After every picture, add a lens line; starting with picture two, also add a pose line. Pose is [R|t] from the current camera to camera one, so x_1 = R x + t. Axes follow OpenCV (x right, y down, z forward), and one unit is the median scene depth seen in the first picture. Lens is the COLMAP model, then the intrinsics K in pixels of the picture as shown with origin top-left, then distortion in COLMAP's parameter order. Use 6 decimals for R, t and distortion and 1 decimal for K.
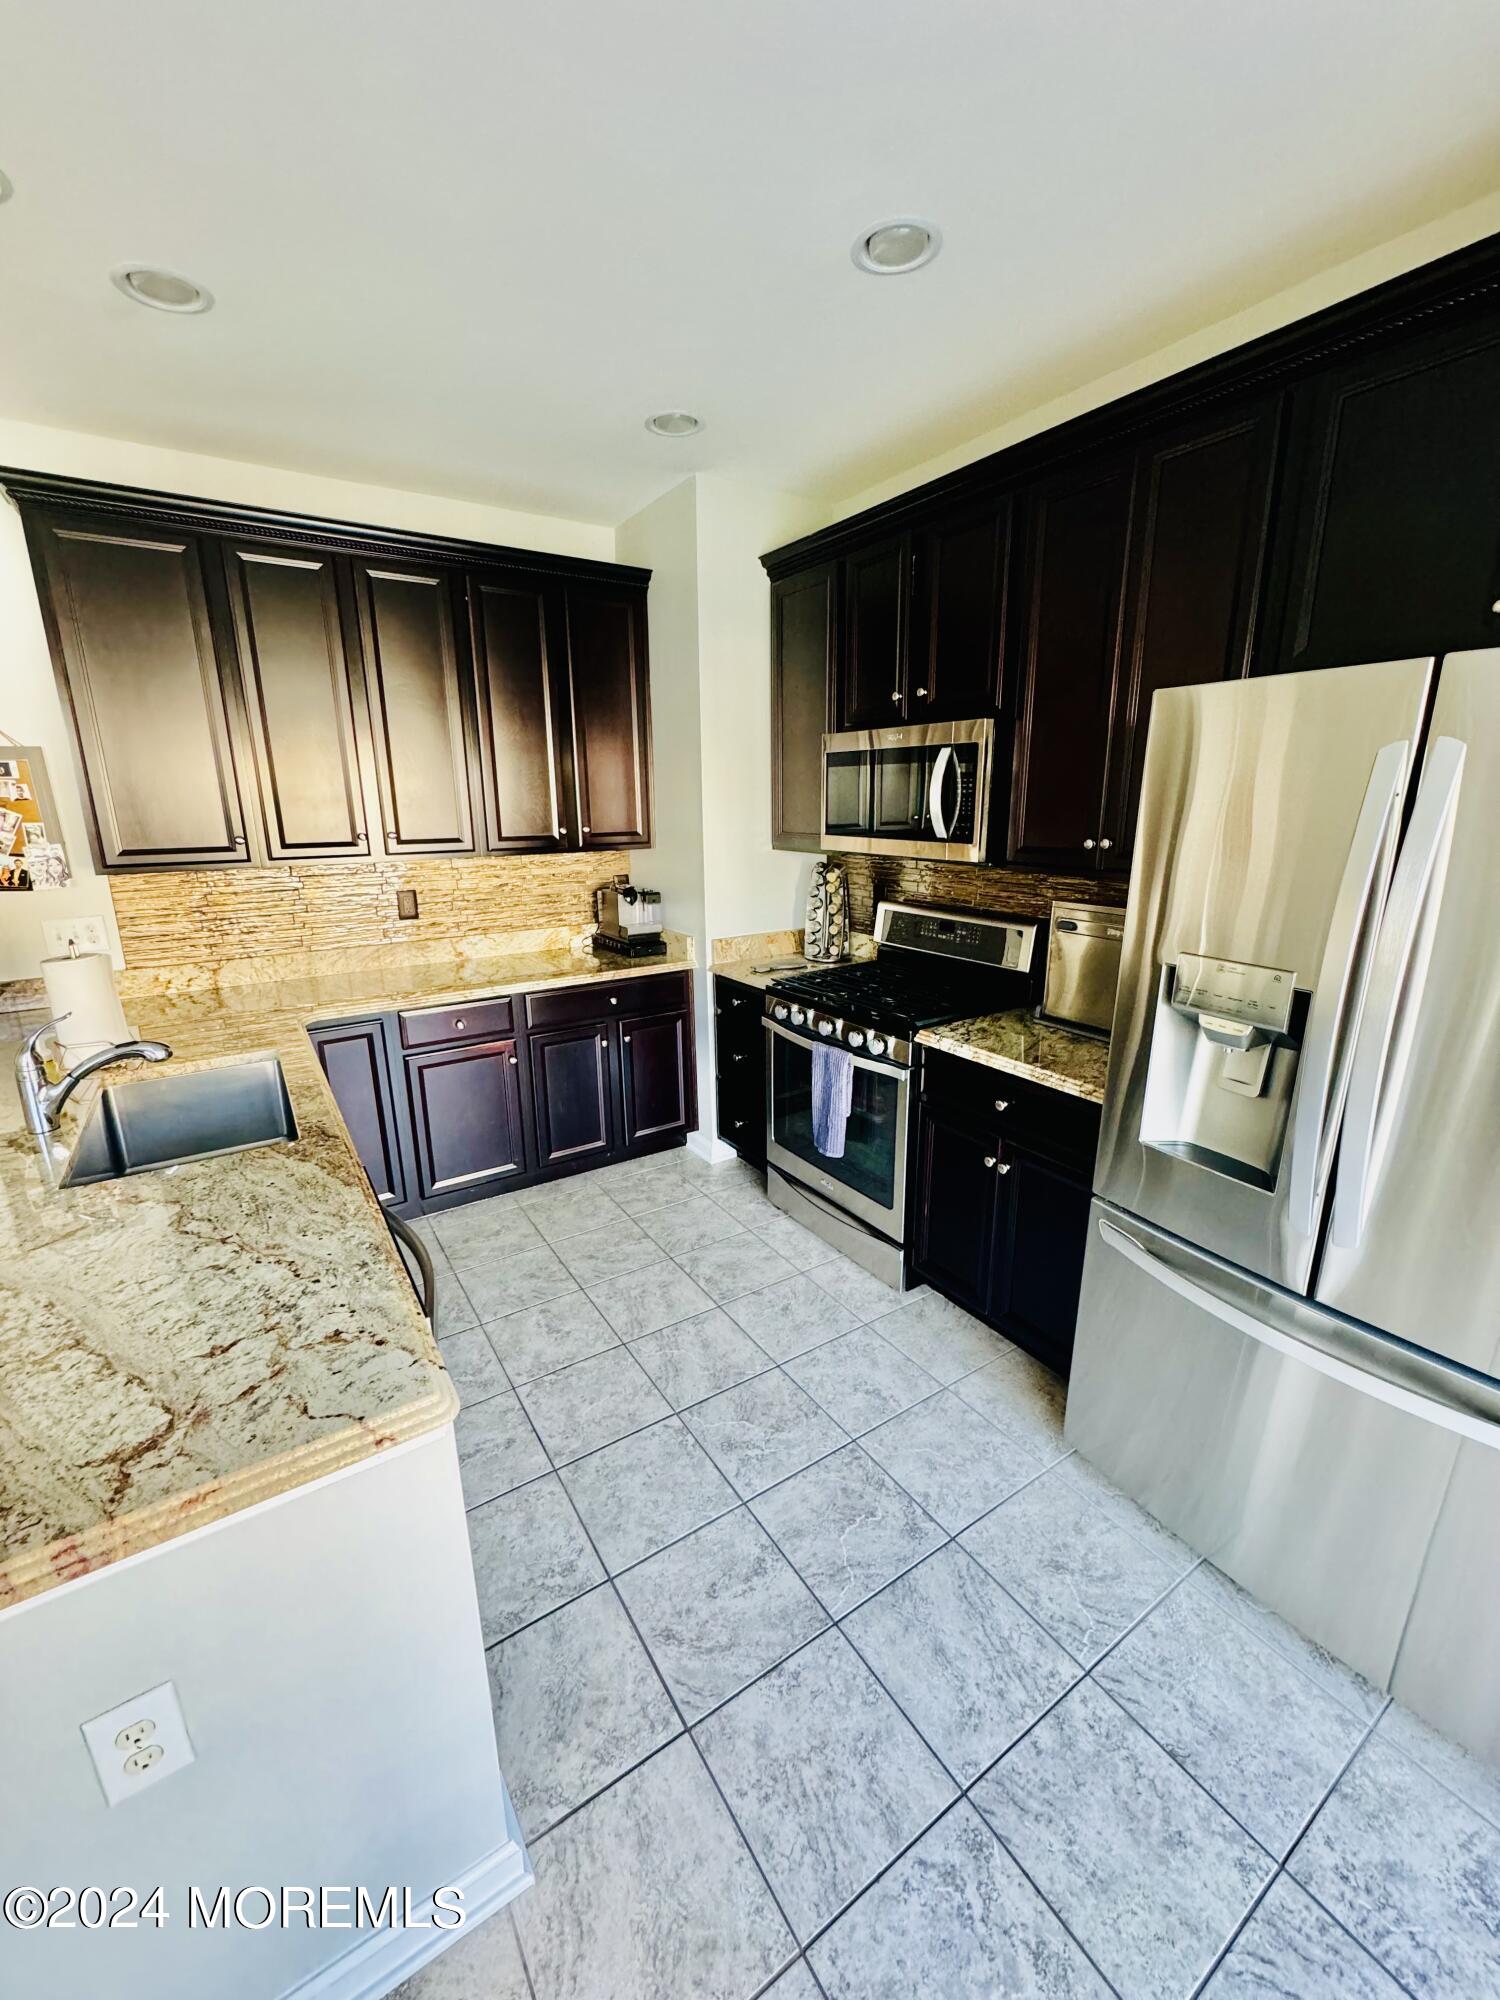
lens RADIAL K [[796.9, 0, 750.9], [0, 796.9, 1000.1], [0, 0, 1]] dist [0.001090, 0.000313]
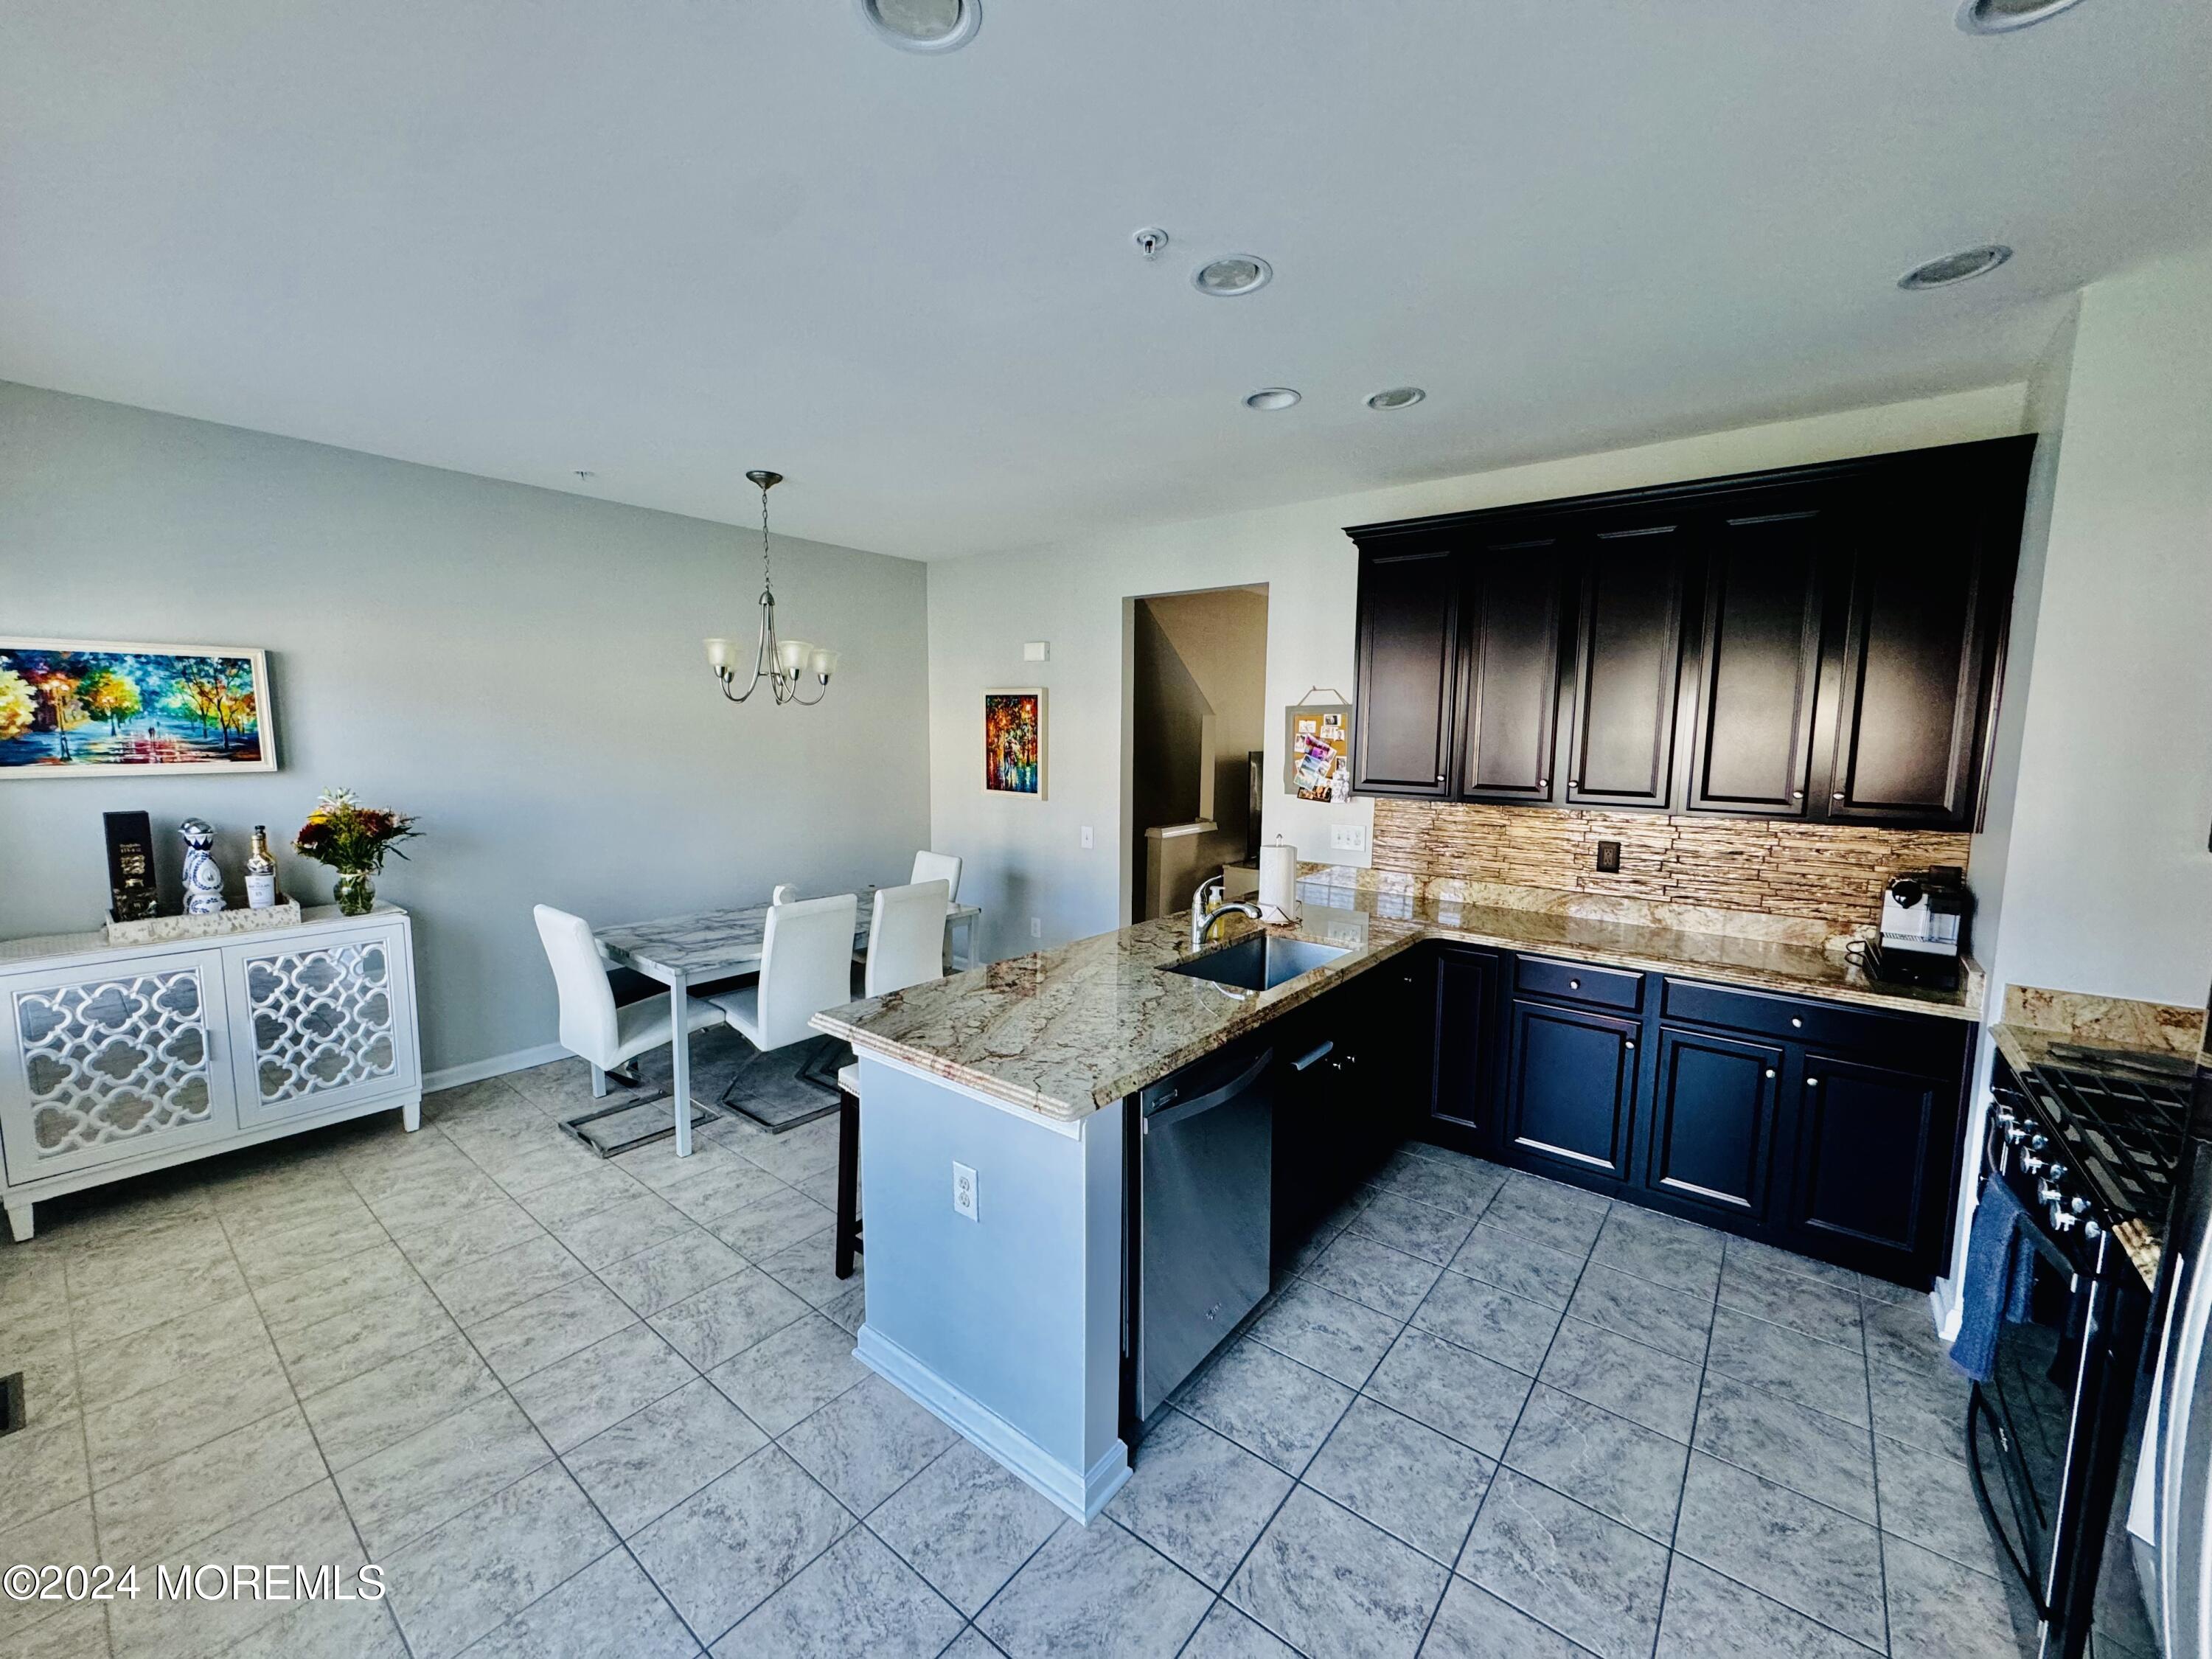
lens RADIAL K [[881.4, 0, 1105.5], [0, 881.4, 829.1], [0, 0, 1]] dist [0.001090, 0.000313]
pose [[0.311152, 0.121895, -0.942511, 0.577996], [-0.250971, 0.967073, 0.042219, -0.070730], [0.916623, 0.223406, 0.331499, 0.148455]]
